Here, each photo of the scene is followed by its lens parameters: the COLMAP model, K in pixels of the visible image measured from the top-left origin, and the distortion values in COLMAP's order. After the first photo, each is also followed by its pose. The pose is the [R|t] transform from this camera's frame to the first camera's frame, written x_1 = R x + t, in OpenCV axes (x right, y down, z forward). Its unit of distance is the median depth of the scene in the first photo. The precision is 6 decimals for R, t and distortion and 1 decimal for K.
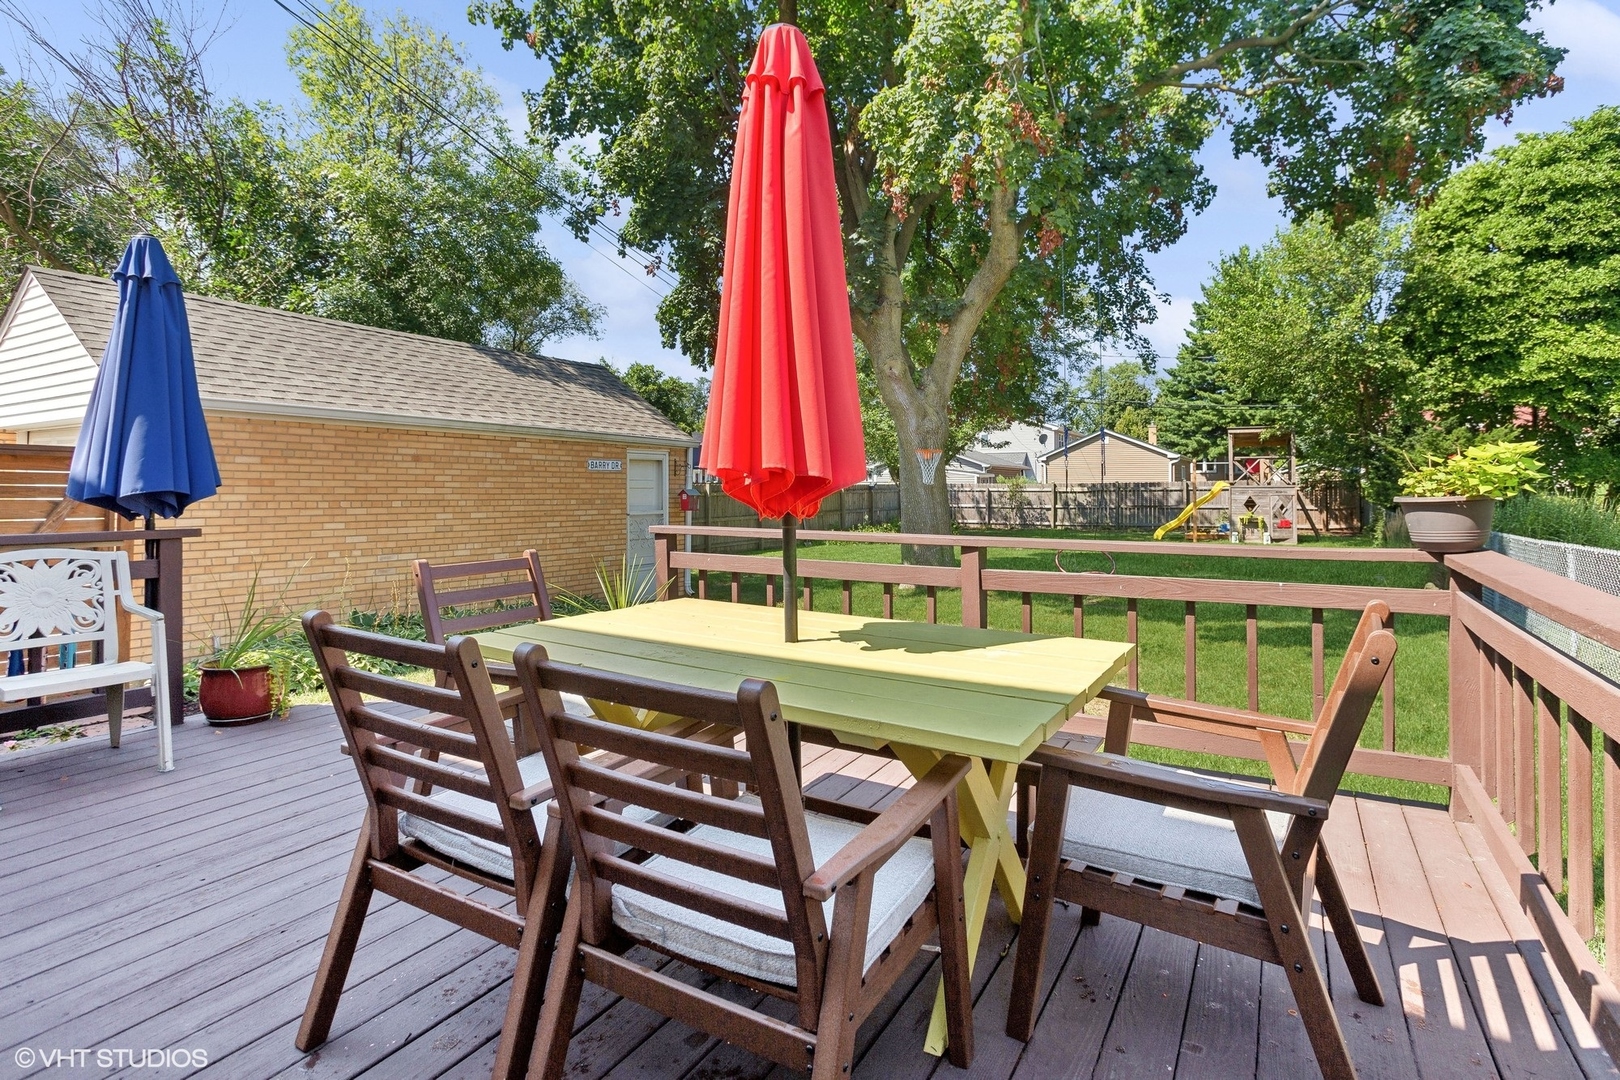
lens RADIAL K [[780.8, 0, 807.8], [0, 780.8, 483.4], [0, 0, 1]] dist [-0.024112, 0.007623]
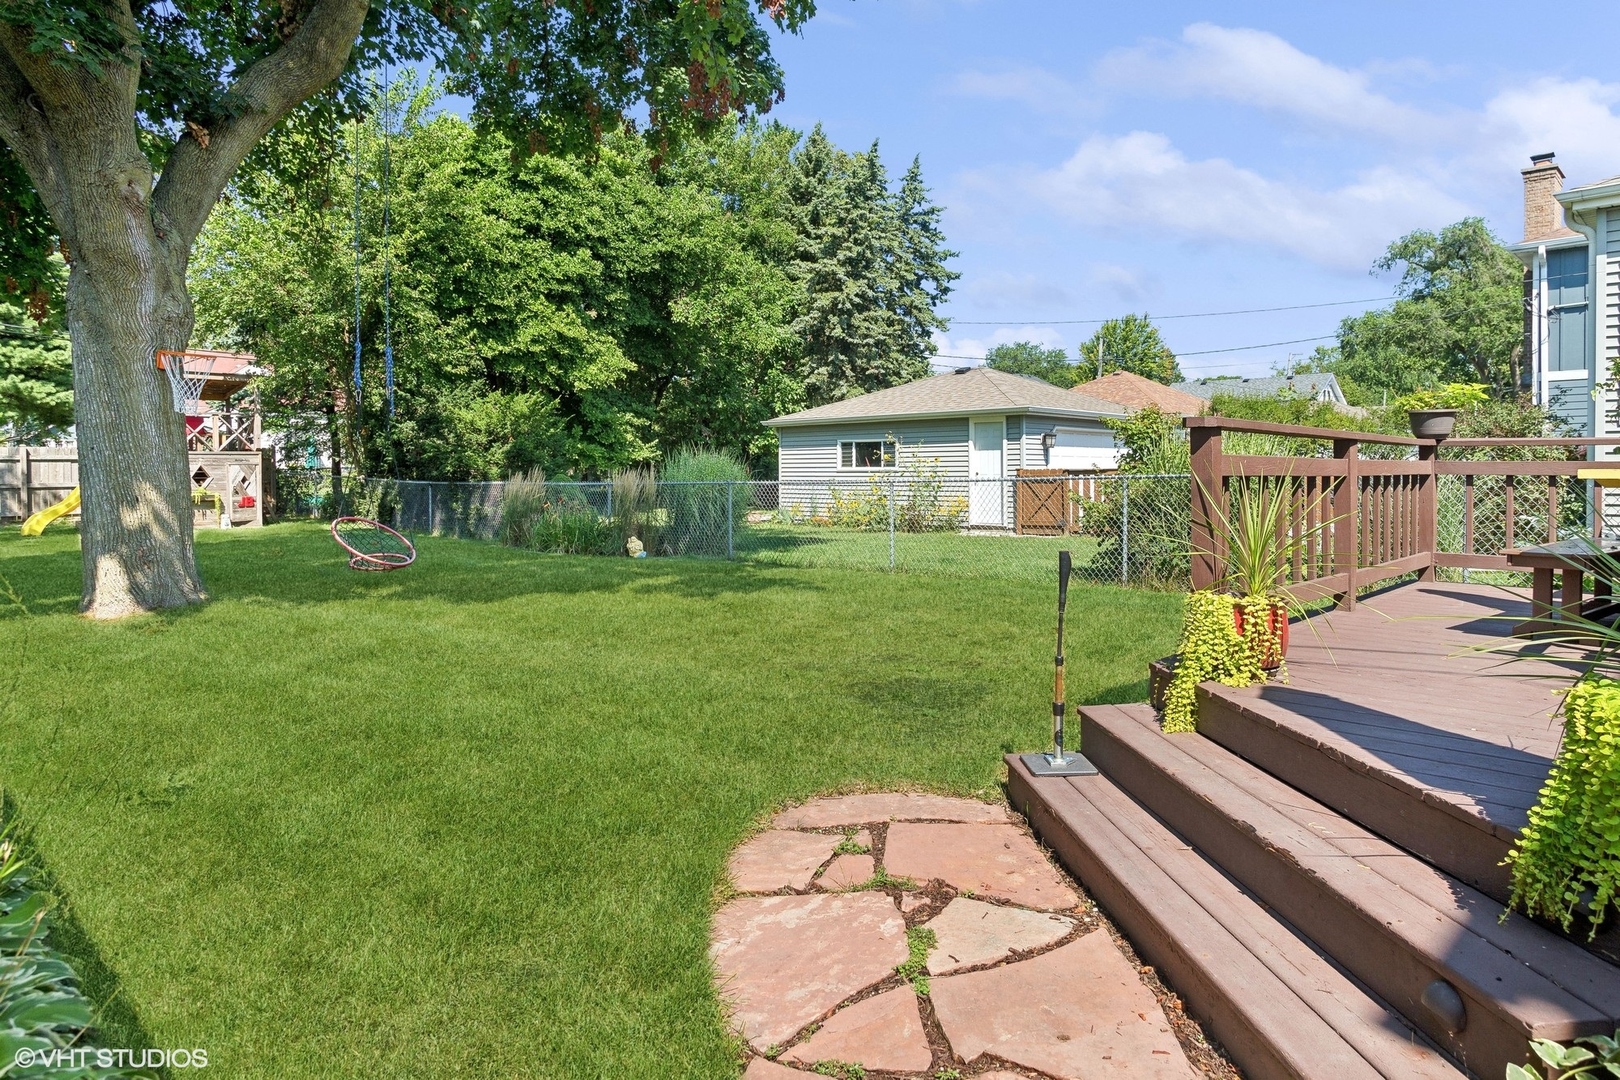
lens RADIAL K [[1005.0, 0, 833.4], [0, 1005.0, 483.0], [0, 0, 1]] dist [-0.058445, 0.046055]
pose [[0.229711, -0.014079, 0.973157, -0.269155], [-0.003587, 0.999876, 0.015313, 0.021638], [-0.973252, -0.007008, 0.229632, 0.273994]]
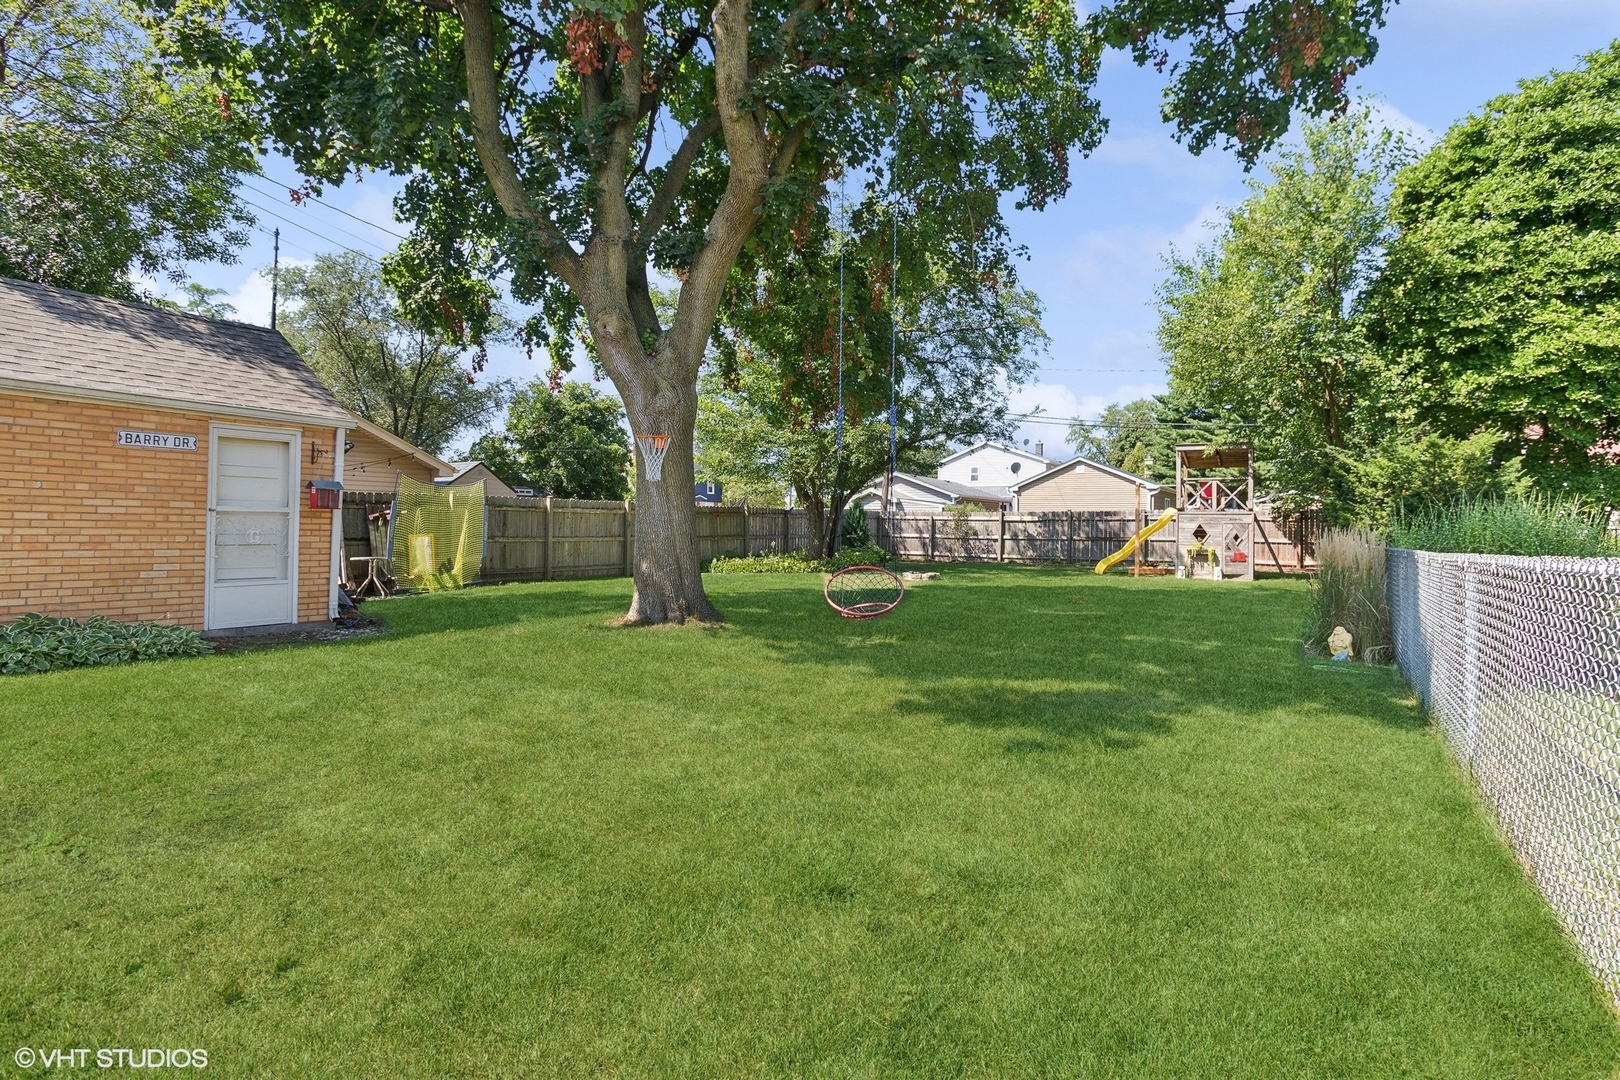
lens RADIAL K [[780.8, 0, 793.6], [0, 780.8, 524.2], [0, 0, 1]] dist [-0.024112, 0.007623]
pose [[0.999208, 0.014843, -0.036920, 0.205398], [-0.014643, 0.999877, 0.005691, 0.024005], [0.036999, -0.005145, 0.999302, 0.167543]]
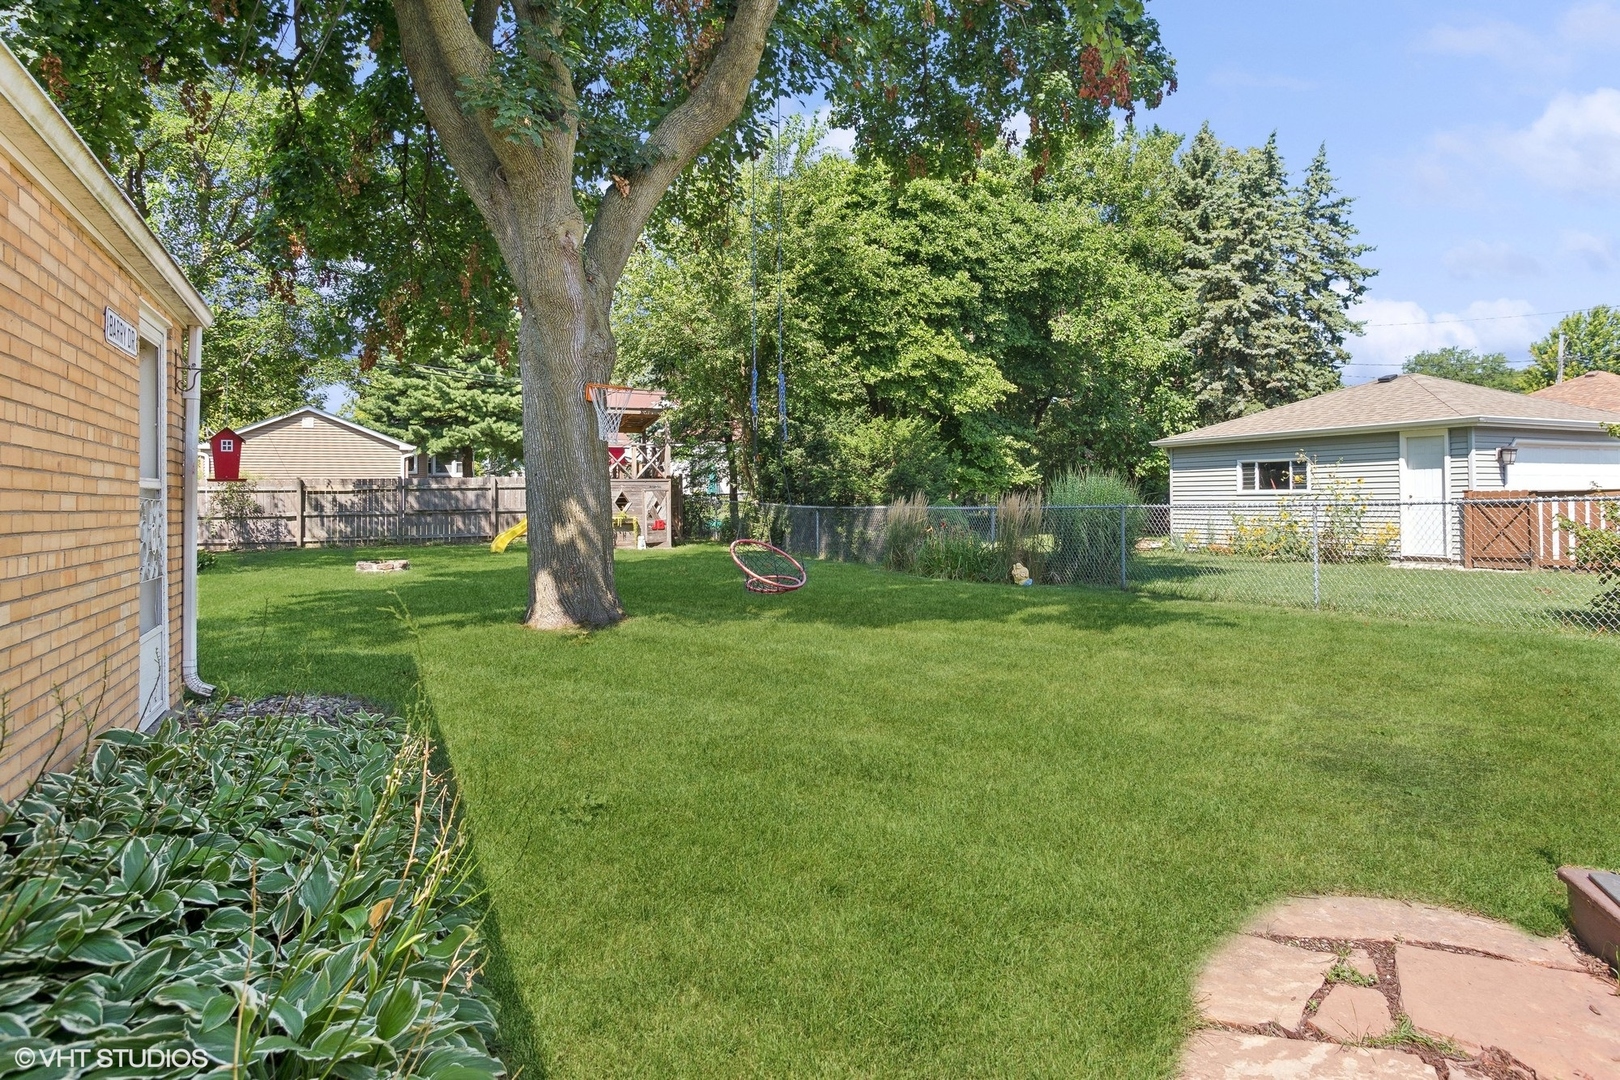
lens RADIAL K [[1005.0, 0, 834.5], [0, 1005.0, 472.1], [0, 0, 1]] dist [-0.058445, 0.046055]
pose [[0.560418, 0.017726, 0.828020, -0.232462], [0.001082, 0.999754, -0.022135, 0.025600], [-0.828209, 0.013300, 0.560261, 0.306634]]
